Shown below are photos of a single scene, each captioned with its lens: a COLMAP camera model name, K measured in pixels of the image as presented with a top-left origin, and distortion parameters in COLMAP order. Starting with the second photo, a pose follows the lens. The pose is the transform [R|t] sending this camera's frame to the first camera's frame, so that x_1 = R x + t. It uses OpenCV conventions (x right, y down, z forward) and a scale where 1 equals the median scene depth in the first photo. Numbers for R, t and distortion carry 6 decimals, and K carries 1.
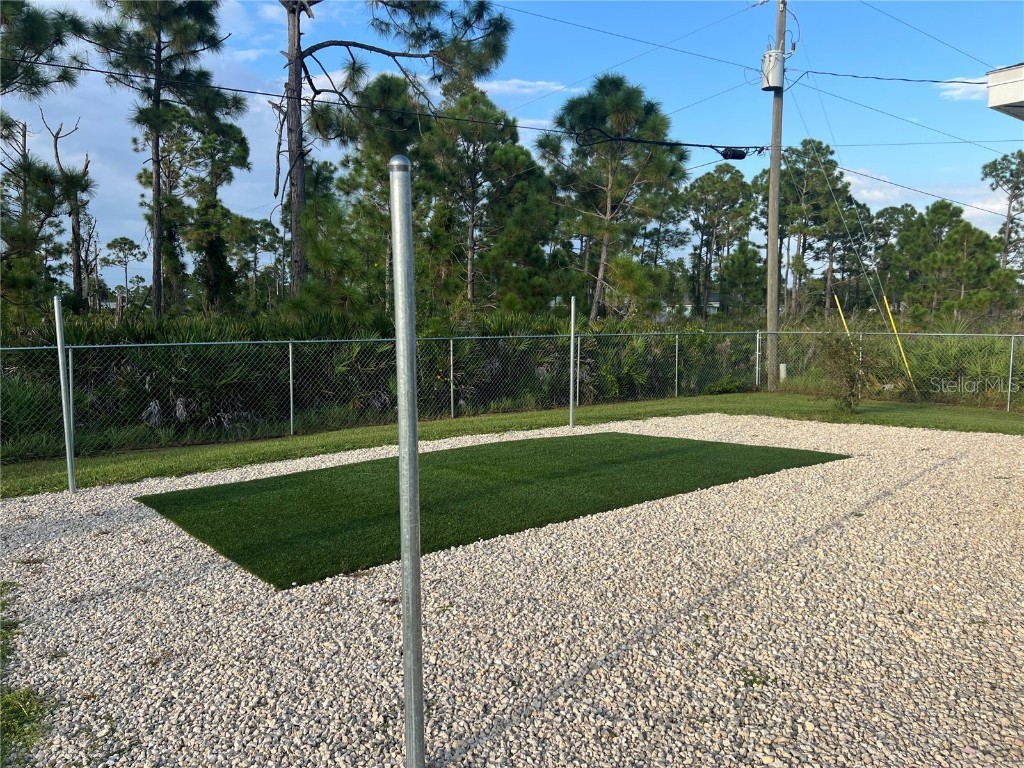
lens RADIAL K [[770.2, 0, 511.7], [0, 770.2, 372.8], [0, 0, 1]] dist [0.060201, -0.065038]
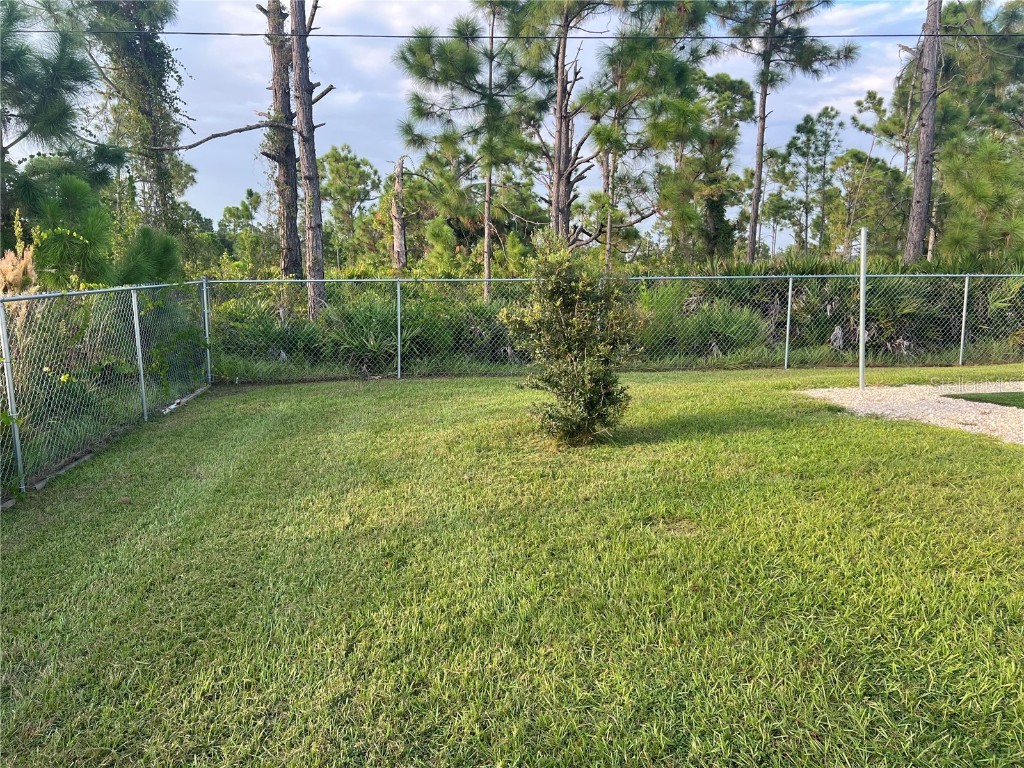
lens RADIAL K [[770.2, 0, 511.7], [0, 770.2, 372.8], [0, 0, 1]] dist [0.060201, -0.065038]
pose [[0.860554, 0.067103, -0.504919, -0.159934], [-0.039341, 0.997079, 0.065460, 0.026658], [0.507837, -0.036468, 0.860681, -0.125757]]
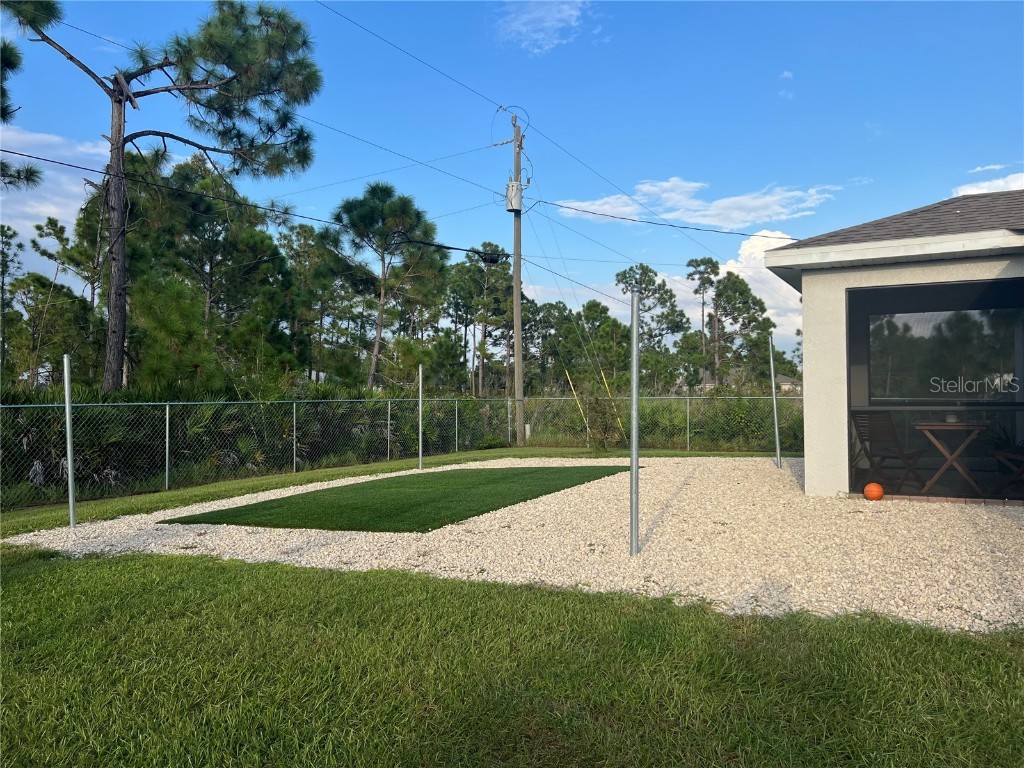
lens RADIAL K [[770.2, 0, 511.7], [0, 770.2, 372.8], [0, 0, 1]] dist [0.060201, -0.065038]
pose [[0.913082, 0.006322, 0.407727, -0.168968], [0.037288, 0.994396, -0.098923, 0.025409], [-0.406067, 0.105528, 0.907730, -0.117112]]
